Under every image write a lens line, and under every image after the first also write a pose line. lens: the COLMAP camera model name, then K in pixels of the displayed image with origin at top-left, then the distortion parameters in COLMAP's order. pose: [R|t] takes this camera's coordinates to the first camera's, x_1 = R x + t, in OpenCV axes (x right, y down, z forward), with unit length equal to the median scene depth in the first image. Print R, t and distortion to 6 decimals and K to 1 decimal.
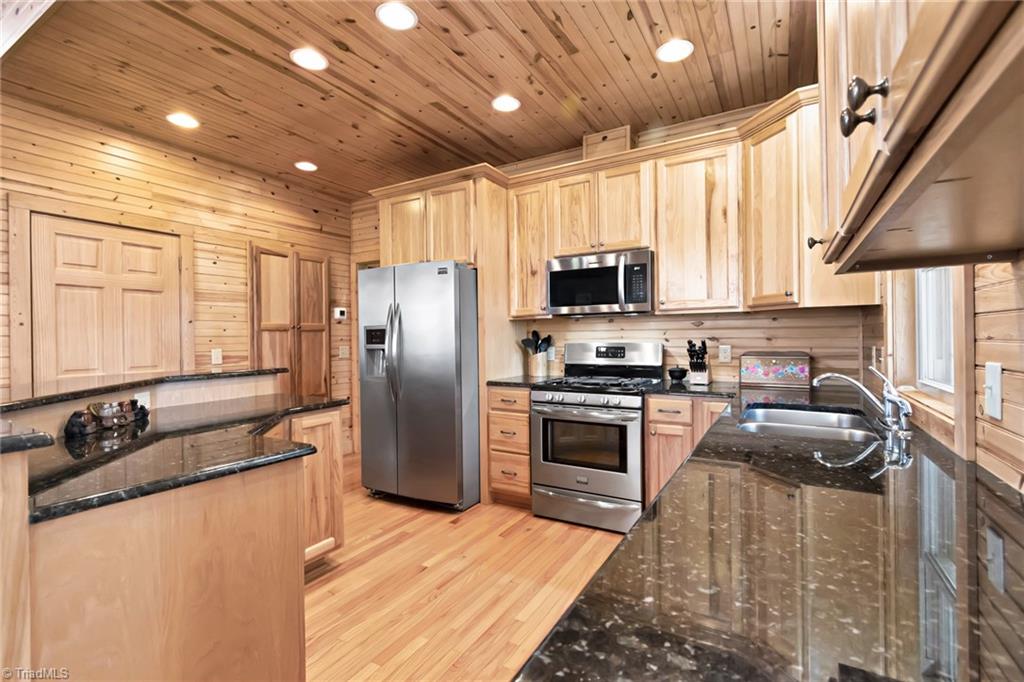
lens RADIAL K [[463.7, 0, 512.0], [0, 463.7, 341.0], [0, 0, 1]] dist [0.000090, 0.000024]
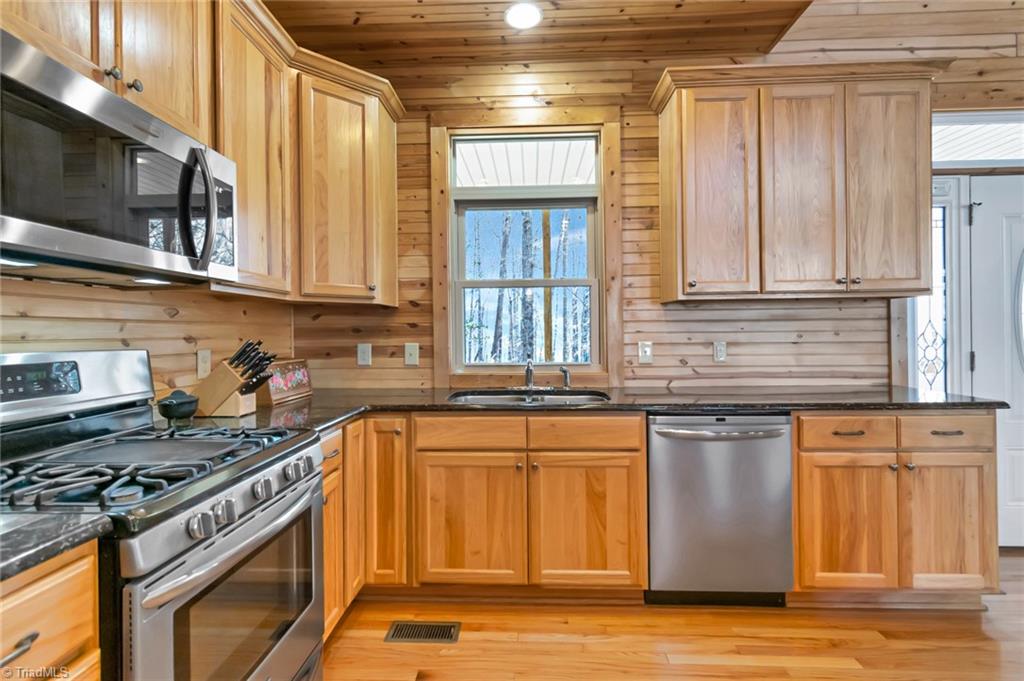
lens RADIAL K [[474.5, 0, 512.4], [0, 474.5, 322.1], [0, 0, 1]] dist [-0.000788, 0.000138]
pose [[-0.465617, 0.026759, 0.884582, -0.312963], [0.019152, 0.999613, -0.020158, -0.007936], [-0.884779, 0.007556, -0.465950, 1.025167]]
